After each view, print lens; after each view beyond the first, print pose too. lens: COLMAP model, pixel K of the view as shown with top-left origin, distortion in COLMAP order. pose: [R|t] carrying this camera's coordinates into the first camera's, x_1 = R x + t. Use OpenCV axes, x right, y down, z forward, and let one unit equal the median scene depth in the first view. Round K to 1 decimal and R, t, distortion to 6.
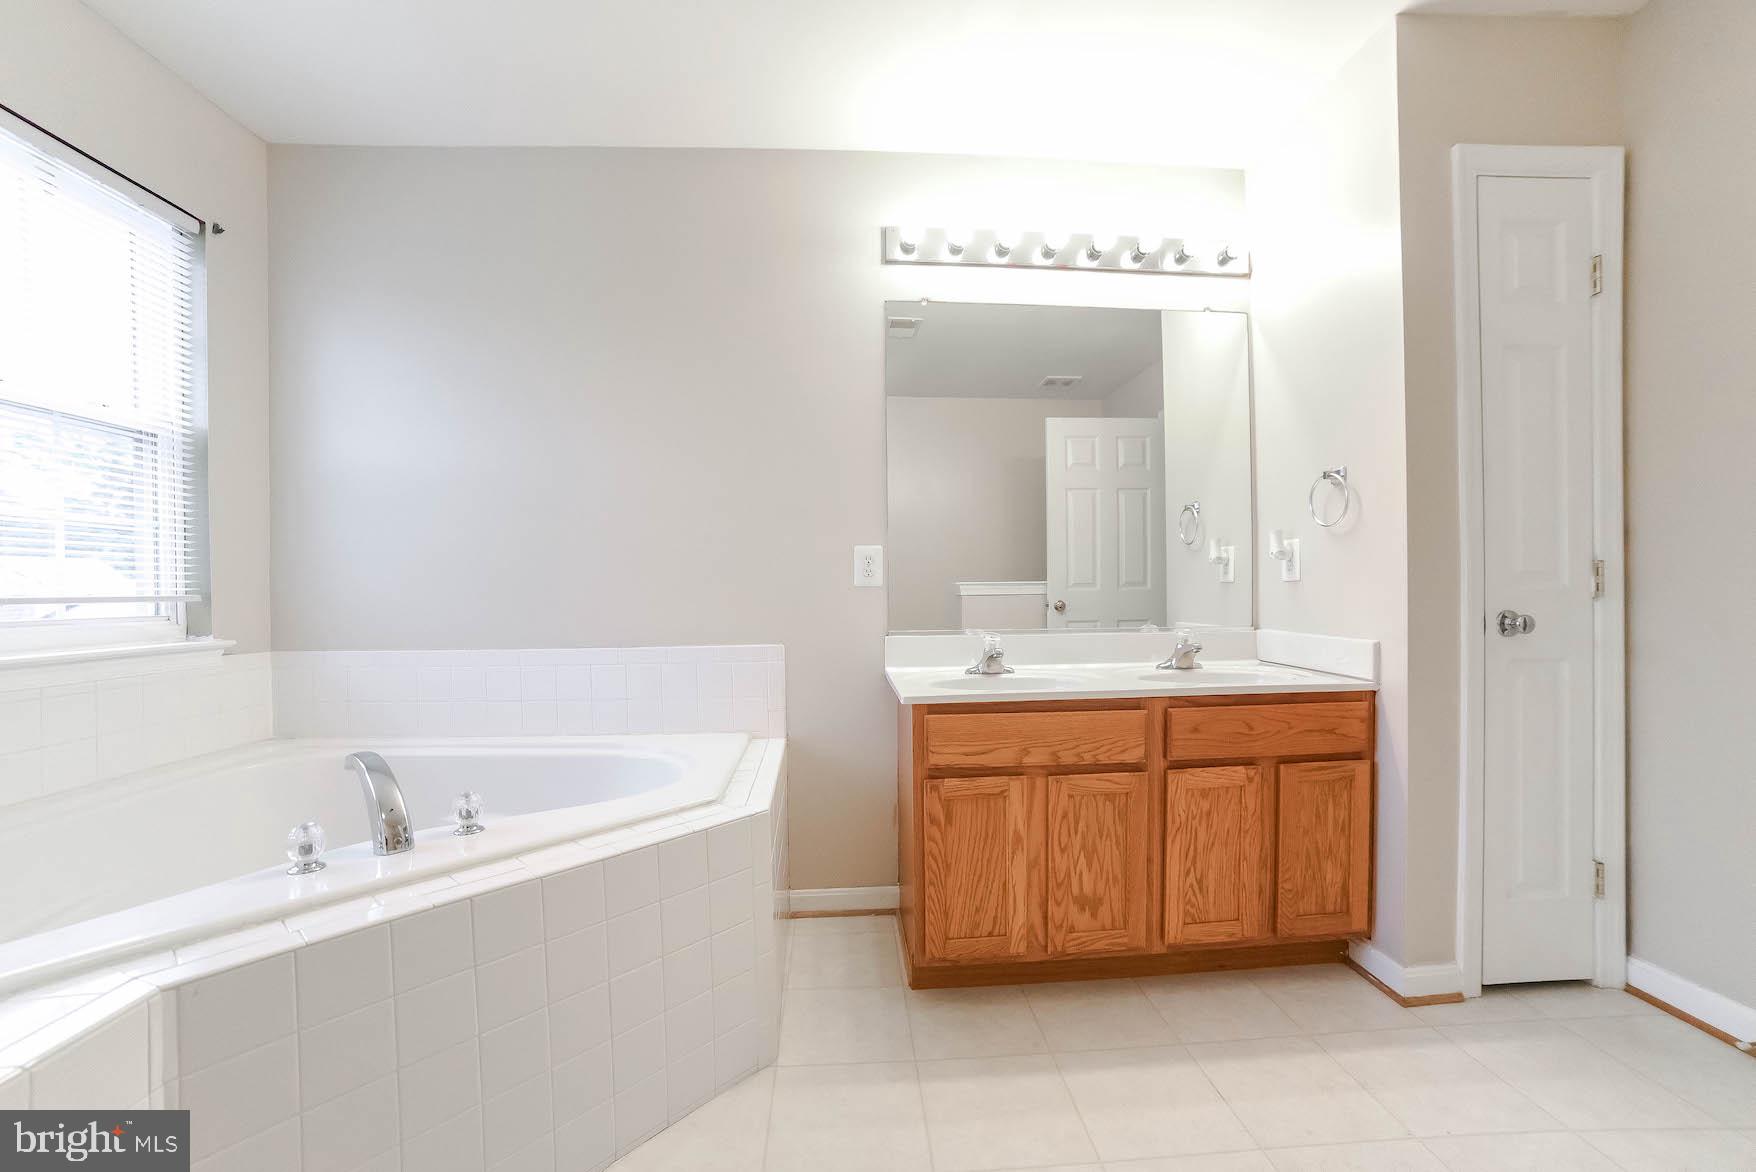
lens RADIAL K [[727.2, 0, 878.0], [0, 727.2, 586.0], [0, 0, 1]] dist [-0.056094, 0.000218]
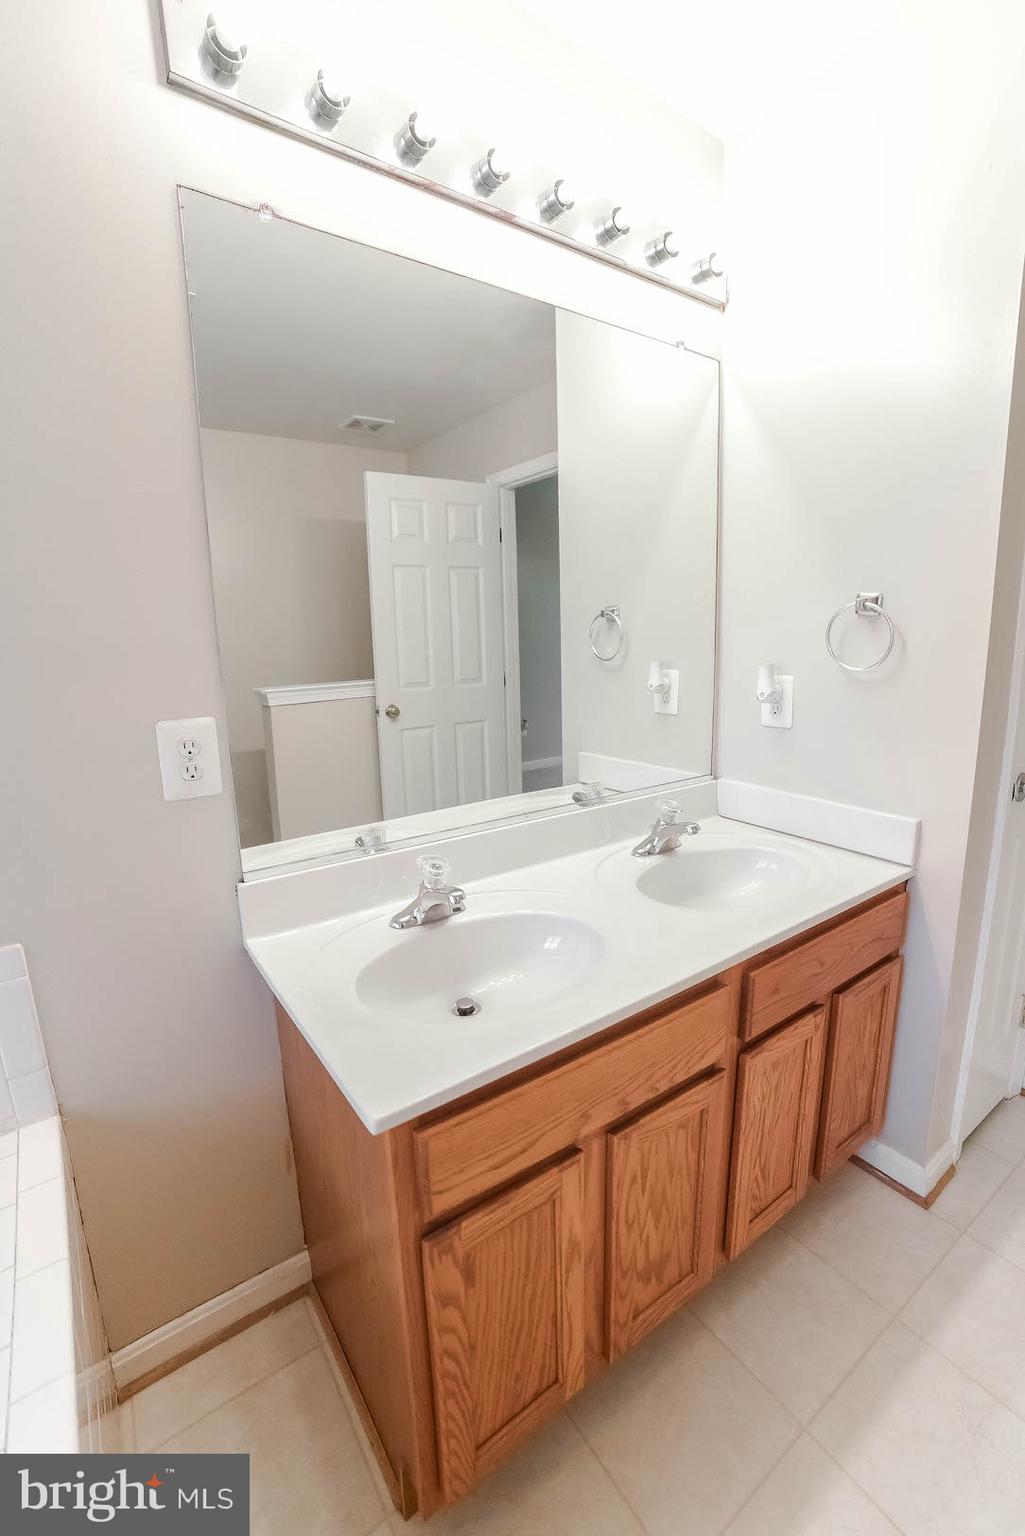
lens RADIAL K [[700.2, 0, 536.9], [0, 700.2, 776.7], [0, 0, 1]] dist [-0.093276, 0.044547]
pose [[0.848755, -0.117524, 0.515561, -0.069470], [0.015332, 0.980049, 0.198166, -0.133087], [-0.528564, -0.160290, 0.833623, 0.582710]]
